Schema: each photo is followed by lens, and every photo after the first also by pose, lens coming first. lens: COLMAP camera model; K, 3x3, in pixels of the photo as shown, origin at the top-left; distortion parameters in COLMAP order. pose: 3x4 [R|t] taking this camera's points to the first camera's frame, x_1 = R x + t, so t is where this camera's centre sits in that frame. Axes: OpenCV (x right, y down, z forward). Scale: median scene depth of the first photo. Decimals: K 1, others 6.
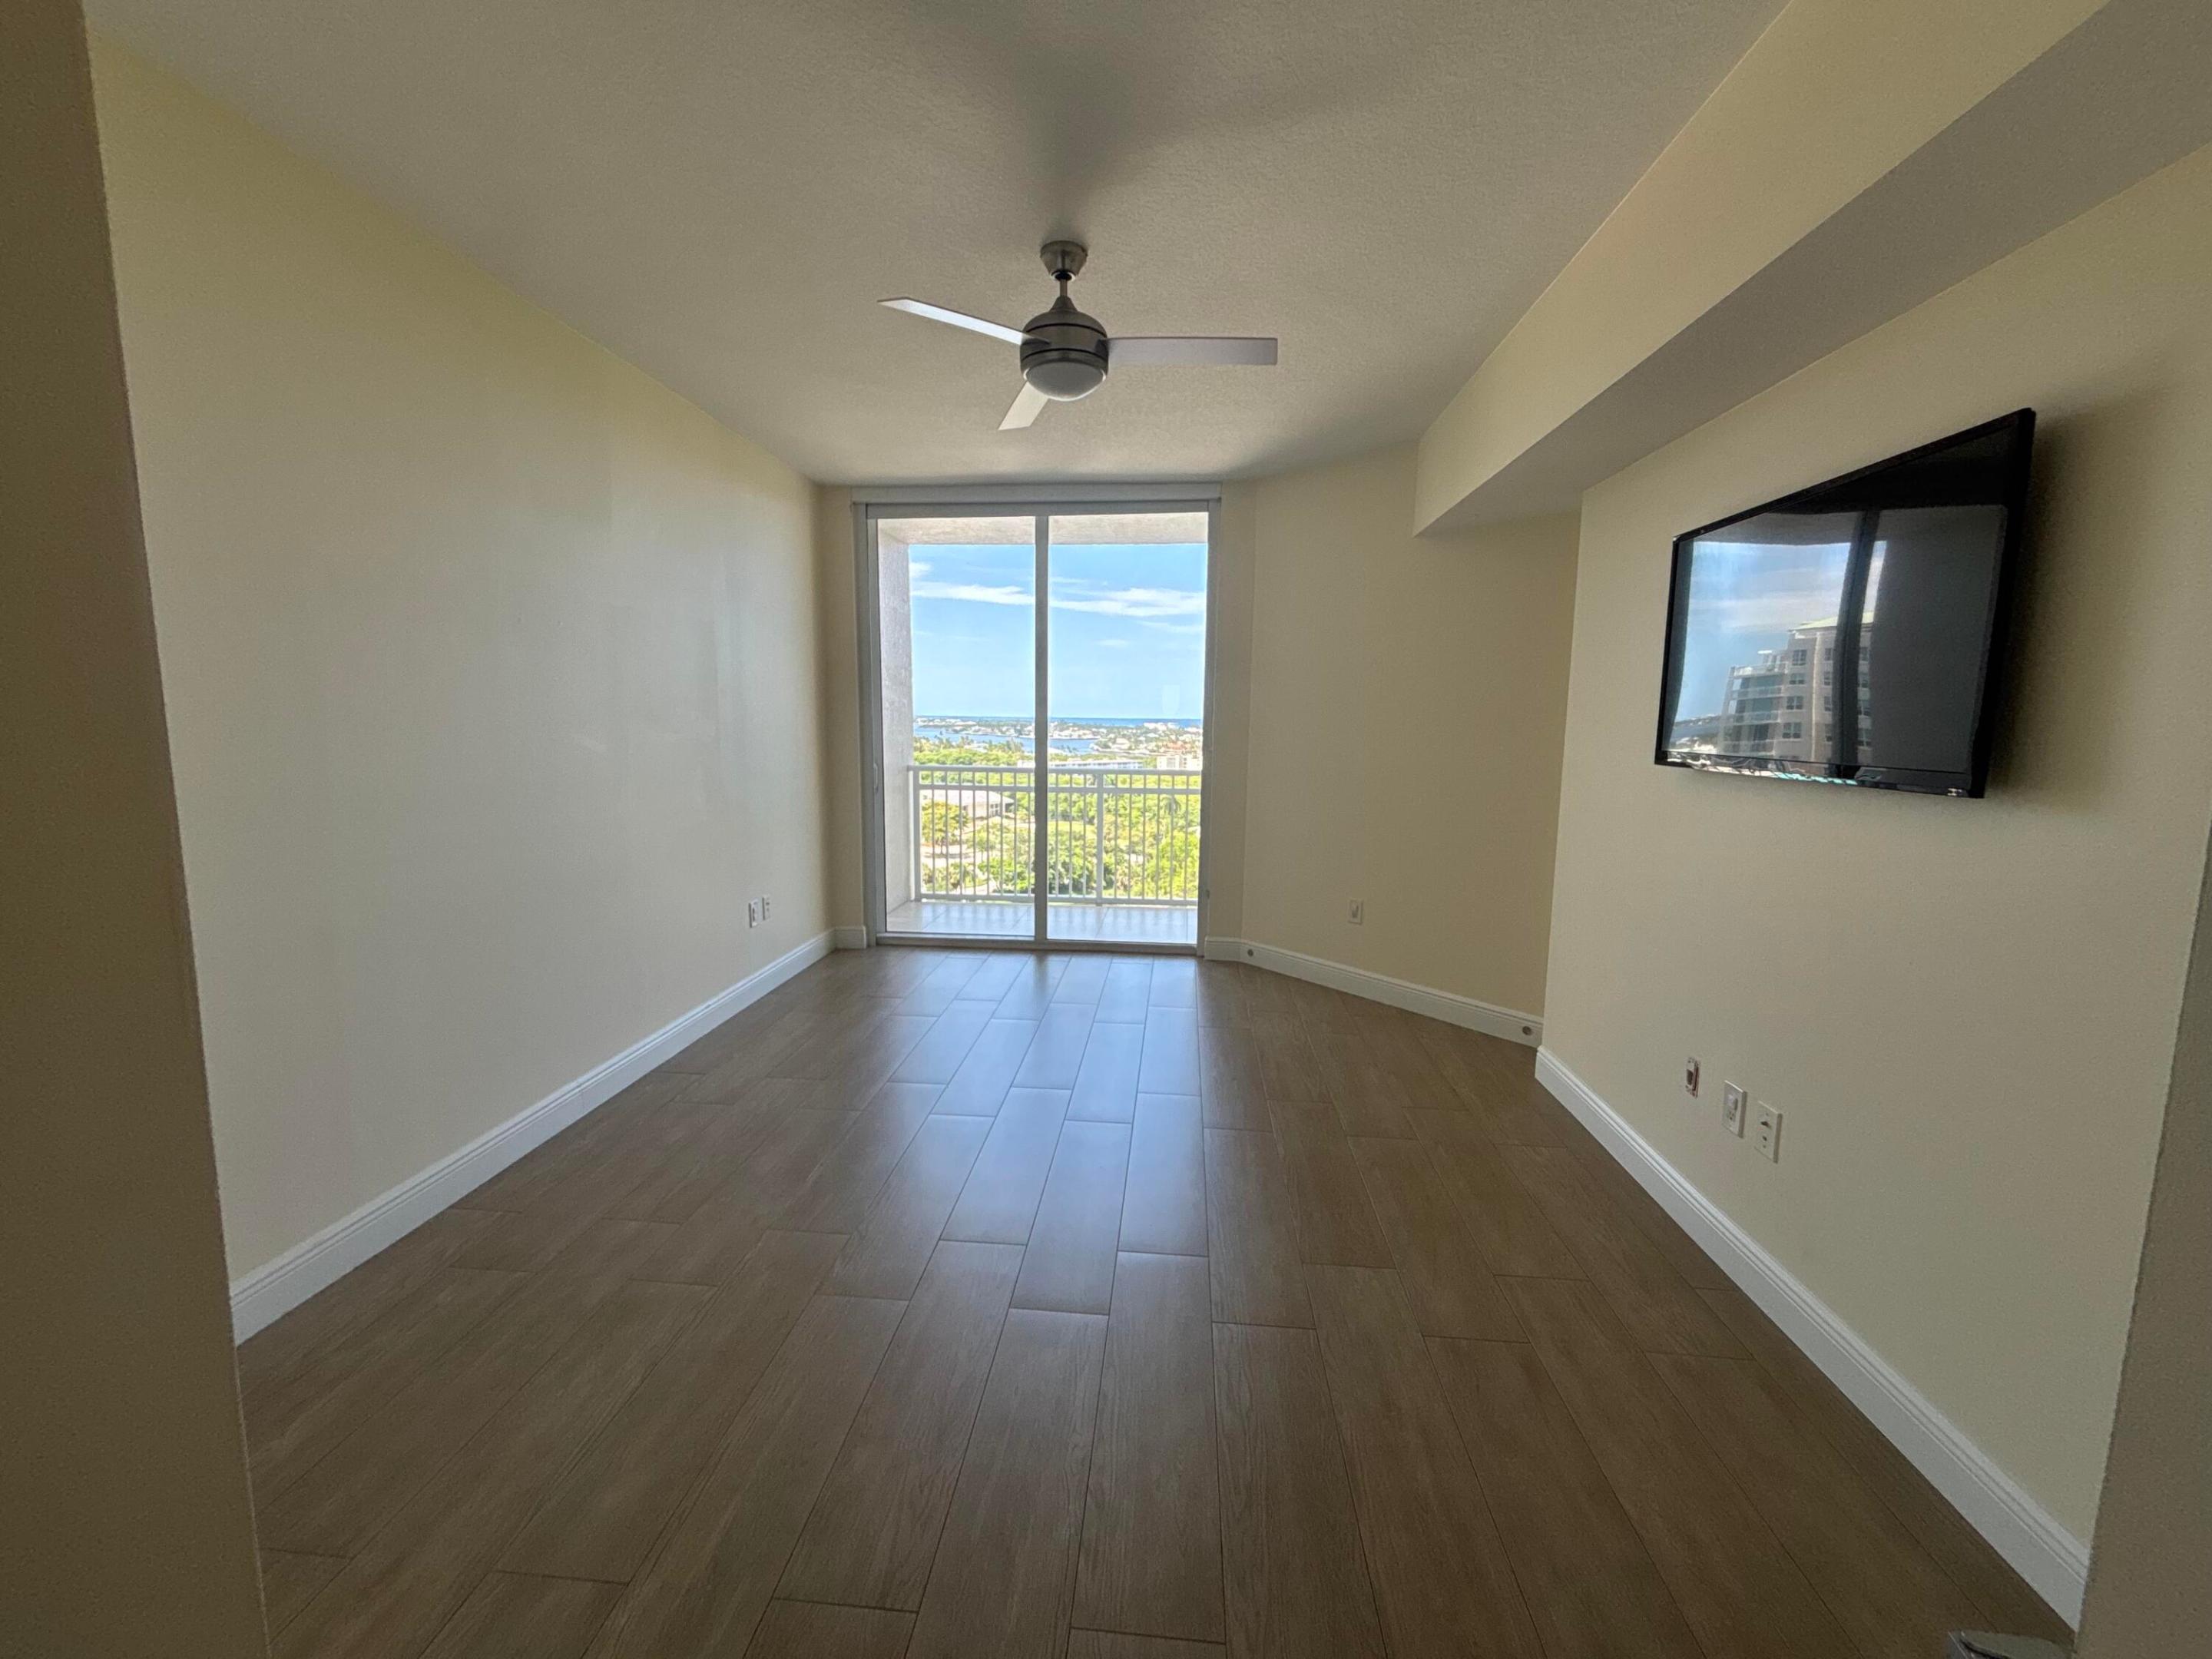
lens RADIAL K [[894.7, 0, 1100.9], [0, 894.7, 825.3], [0, 0, 1]] dist [0.003569, -0.000029]
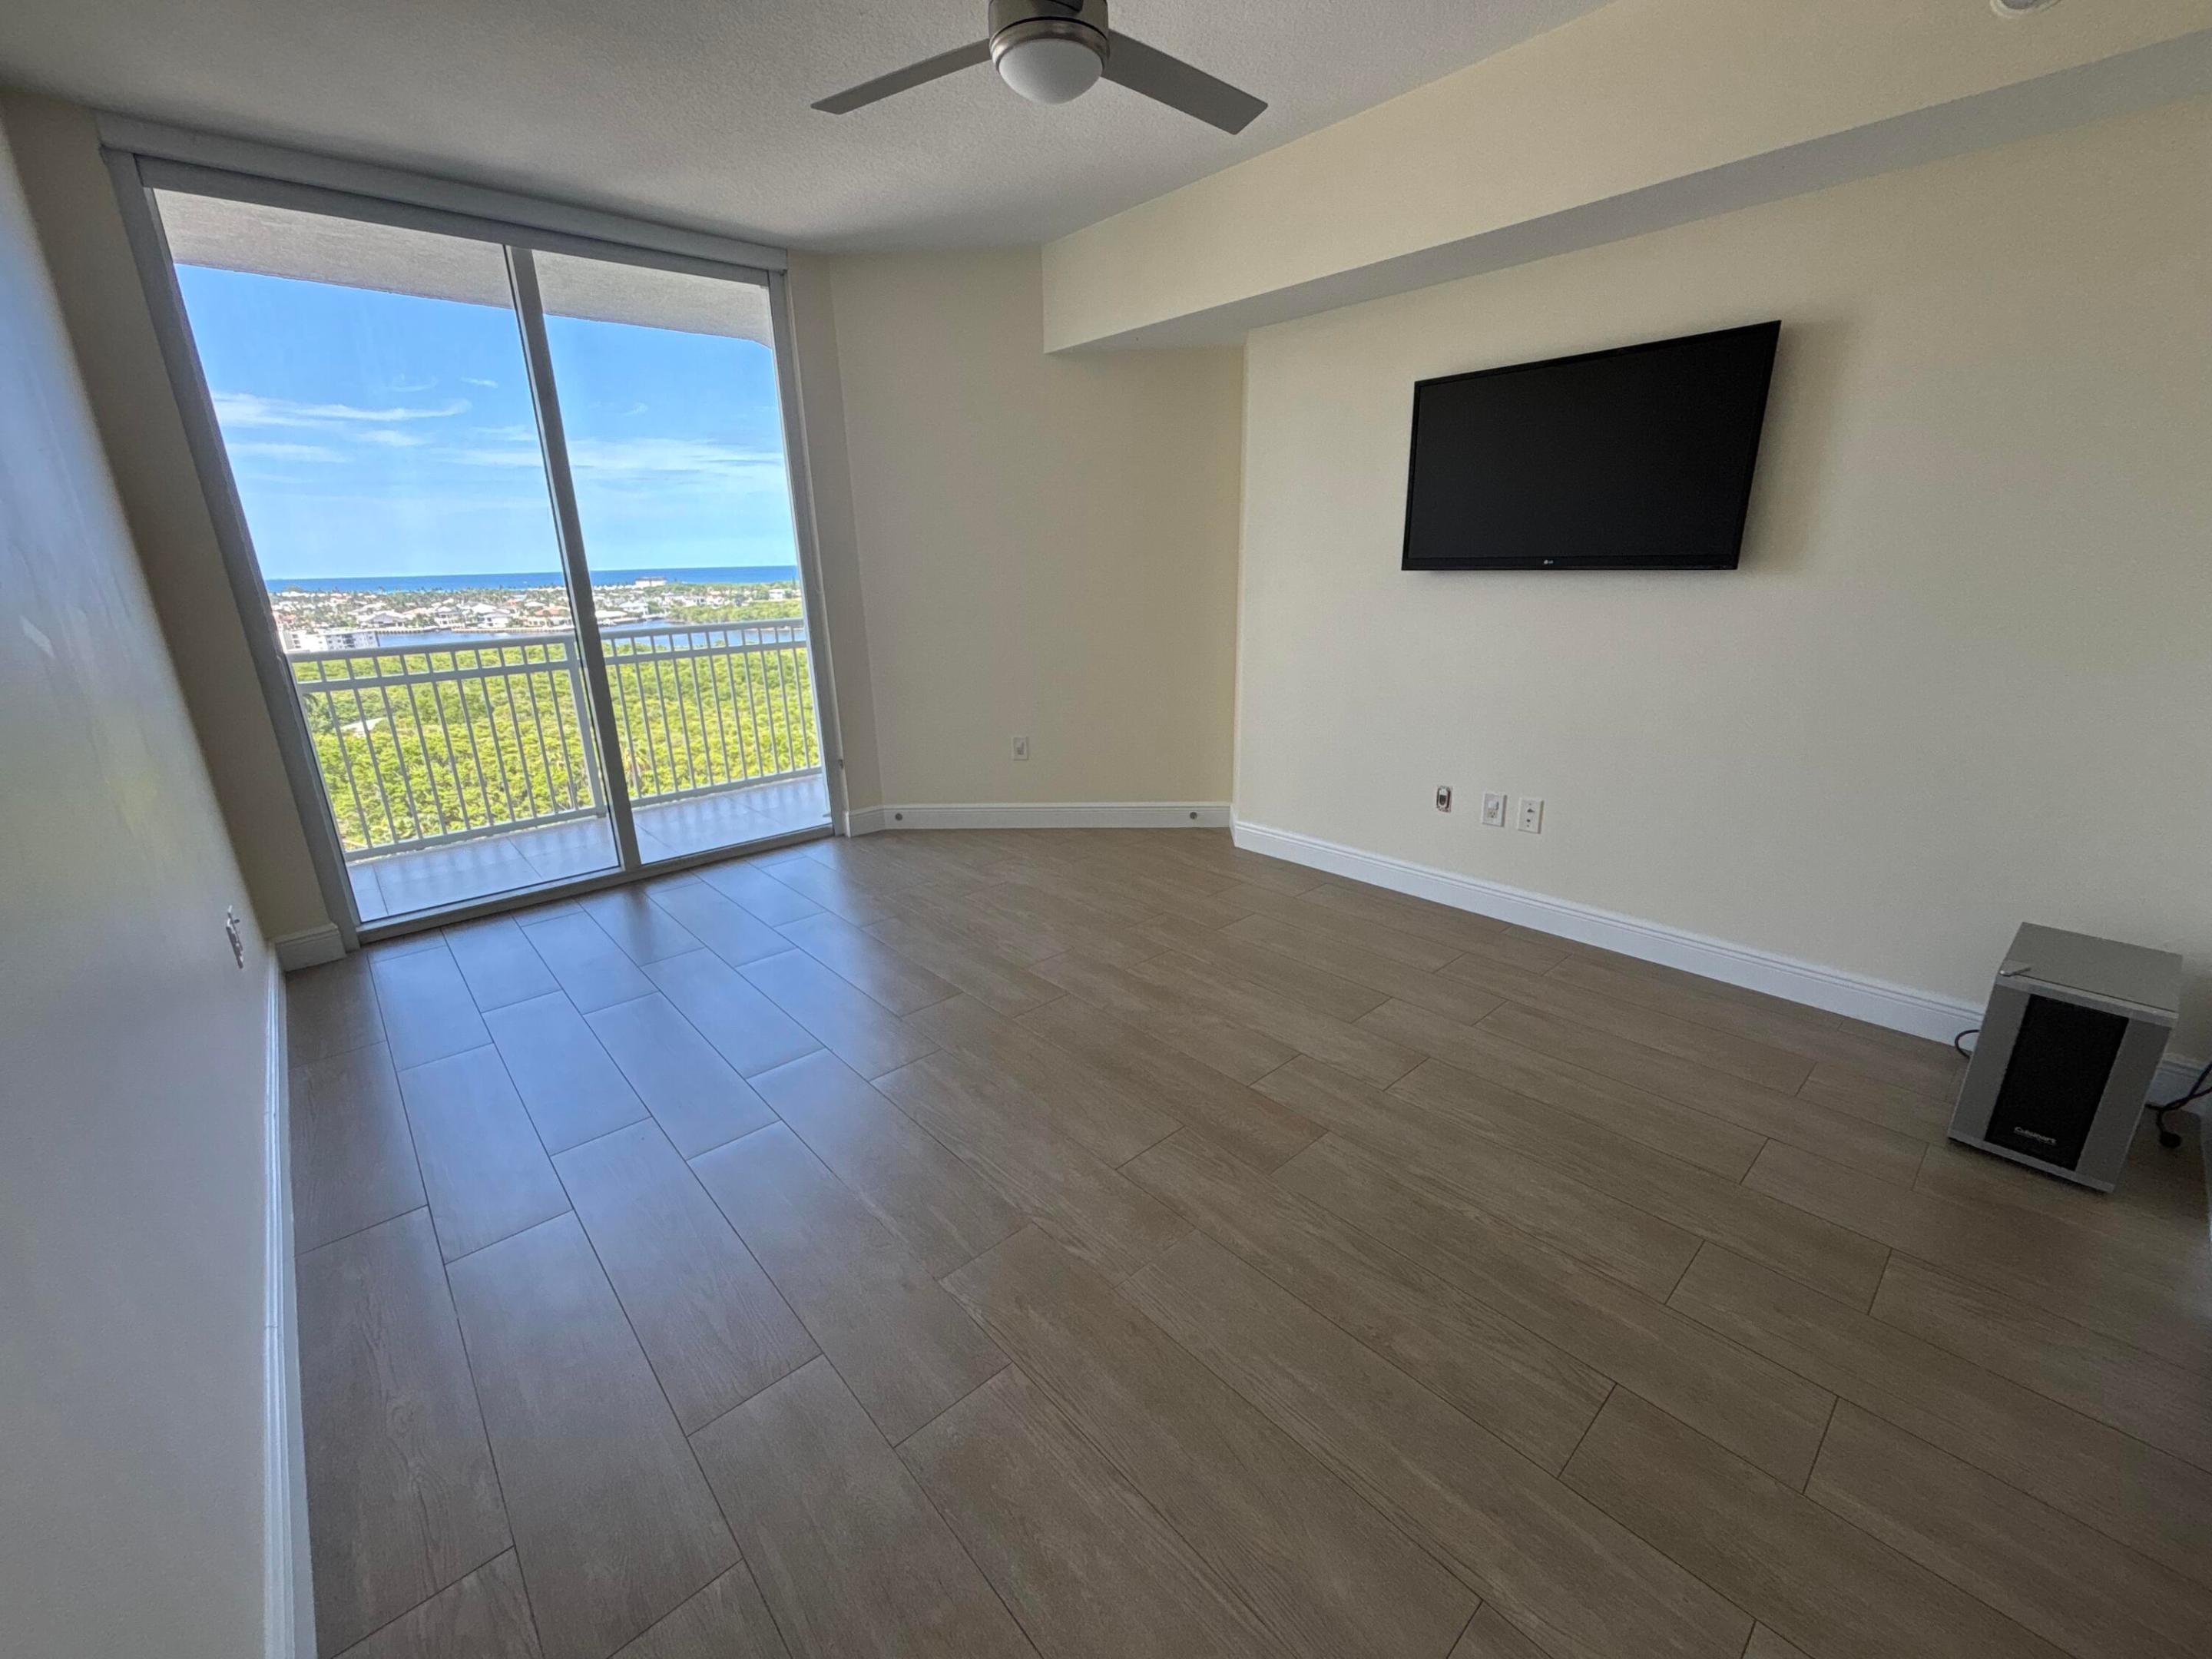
lens RADIAL K [[894.7, 0, 1100.9], [0, 894.7, 825.3], [0, 0, 1]] dist [0.003569, -0.000029]
pose [[0.678700, -0.238480, 0.694617, -0.250848], [0.121594, 0.969245, 0.213959, -0.016385], [-0.724279, -0.060752, 0.686825, 0.155034]]
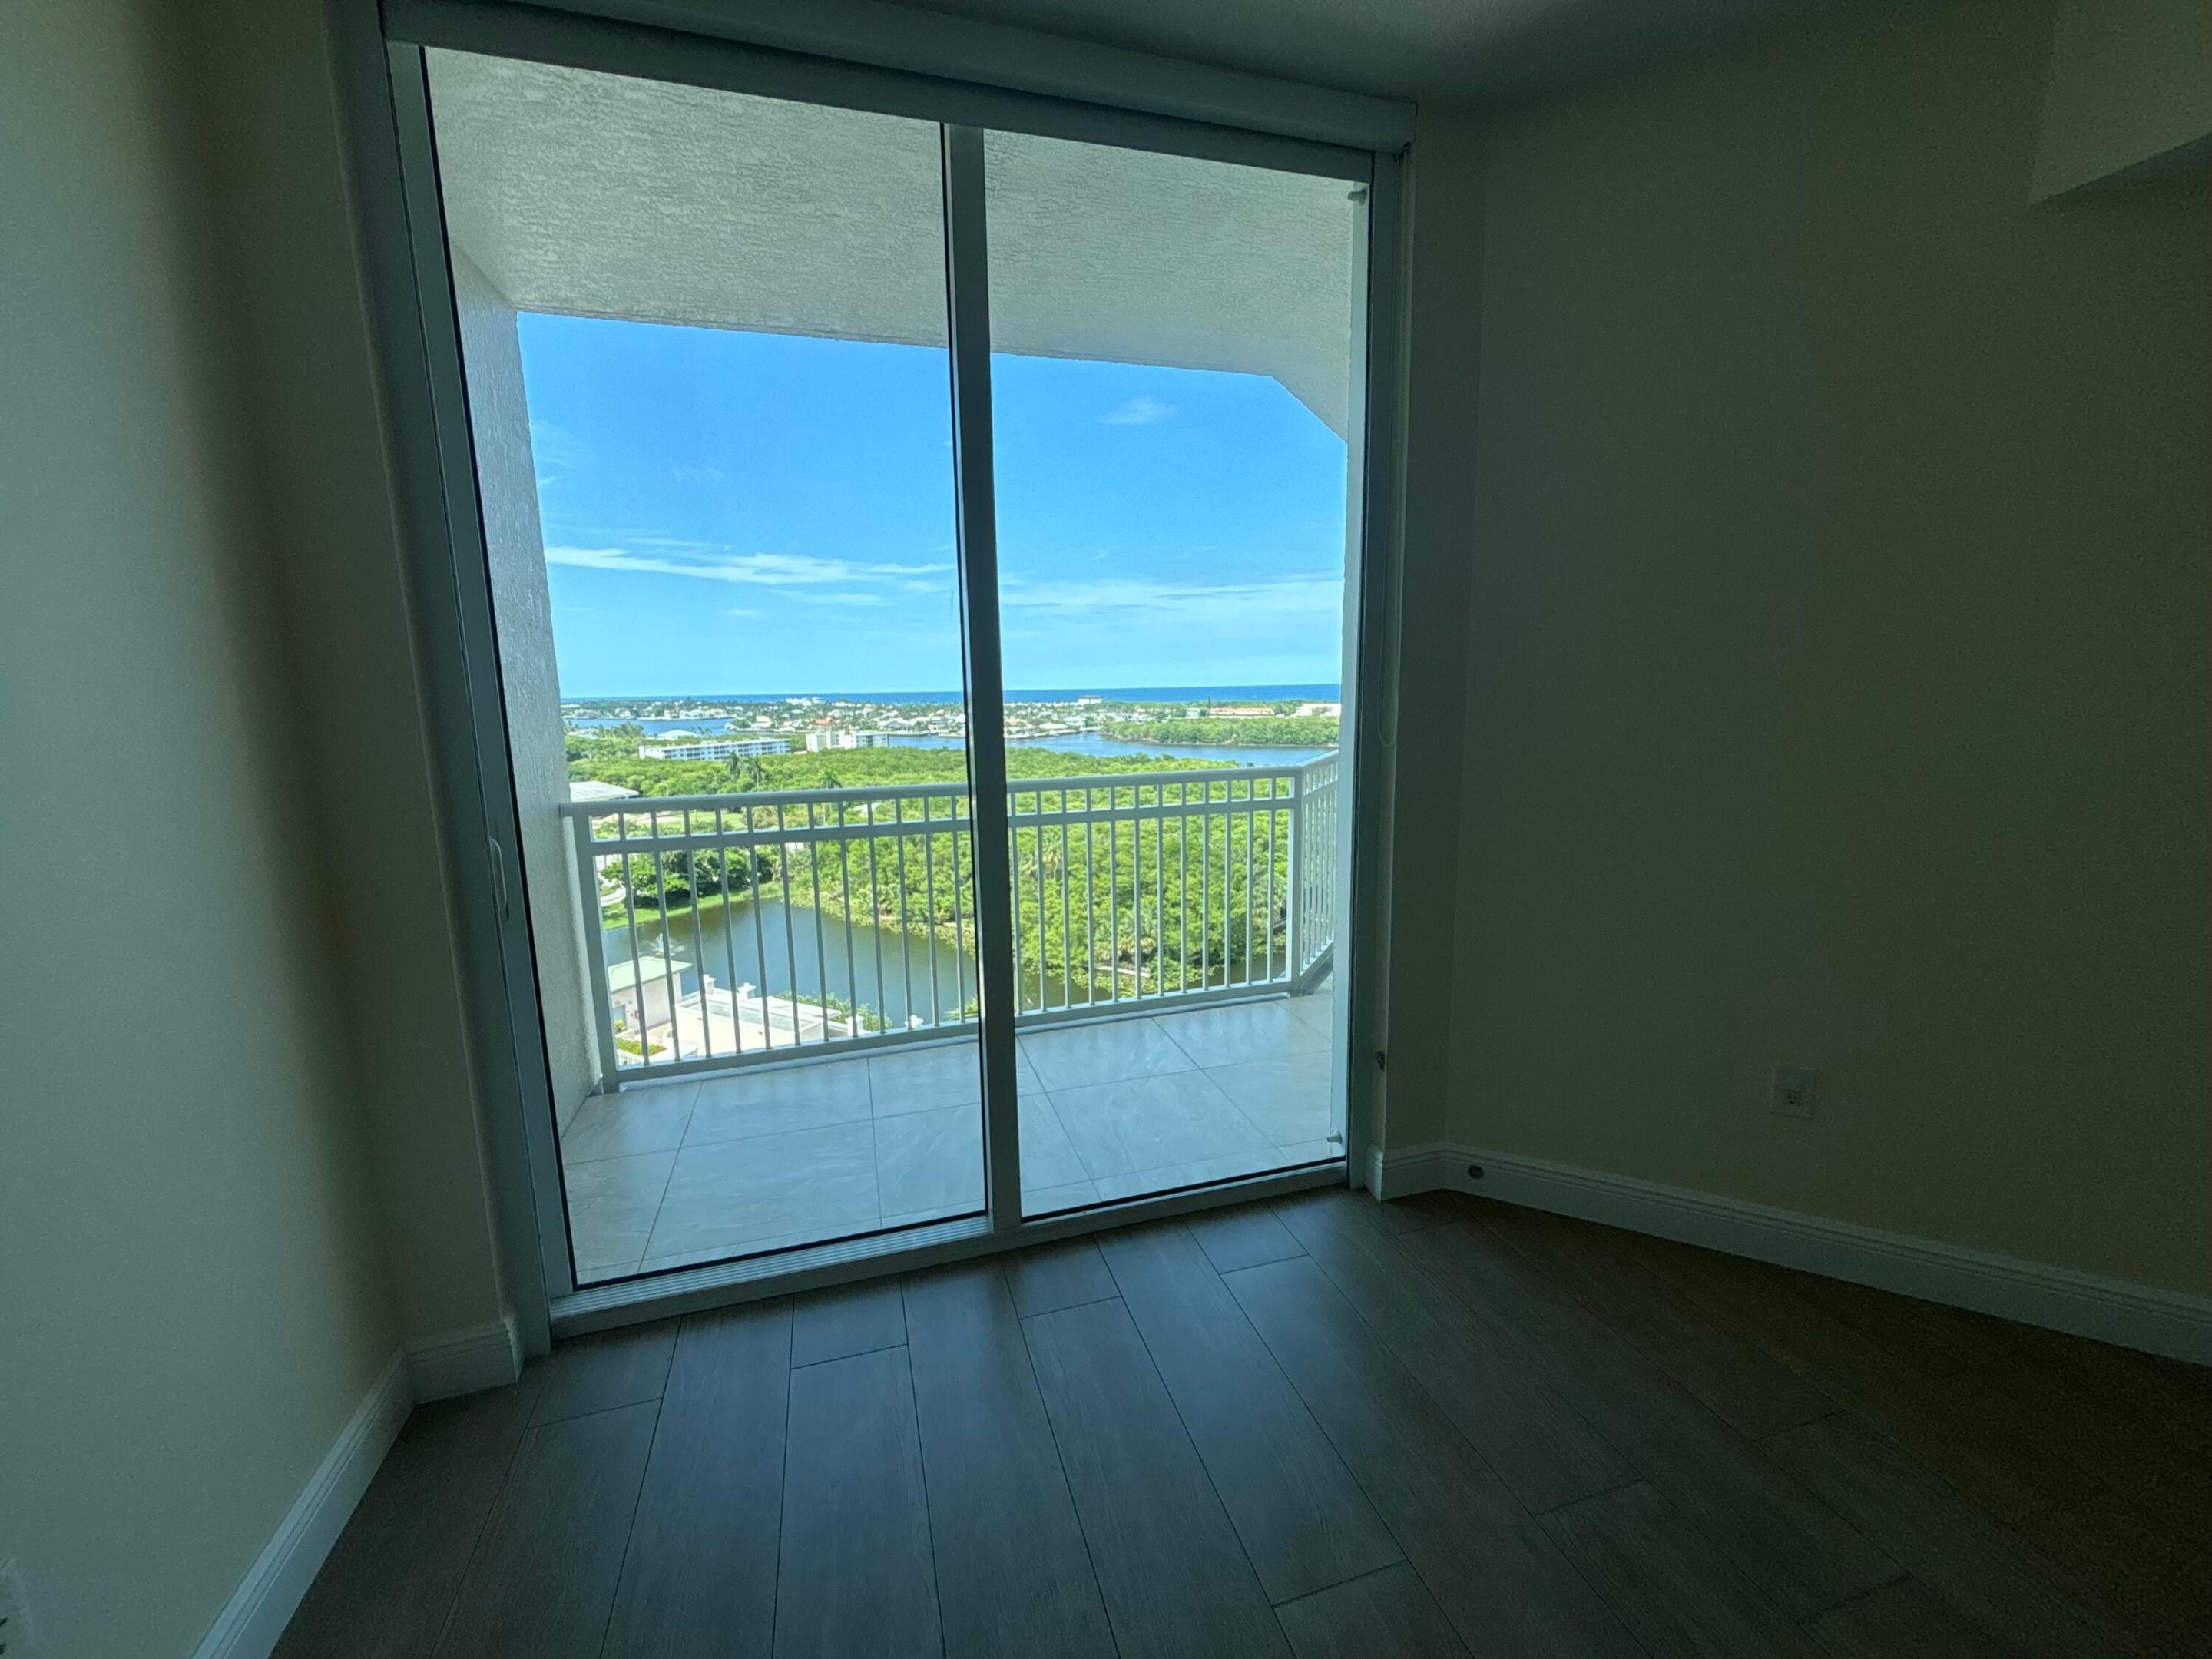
lens RADIAL K [[888.9, 0, 1135.6], [0, 888.9, 825.9], [0, 0, 1]] dist [-0.022402, -0.000299]
pose [[0.911685, -0.085489, 0.401899, -0.129401], [0.072022, 0.996222, 0.048533, -0.058001], [-0.404530, -0.015302, 0.914397, 0.473930]]
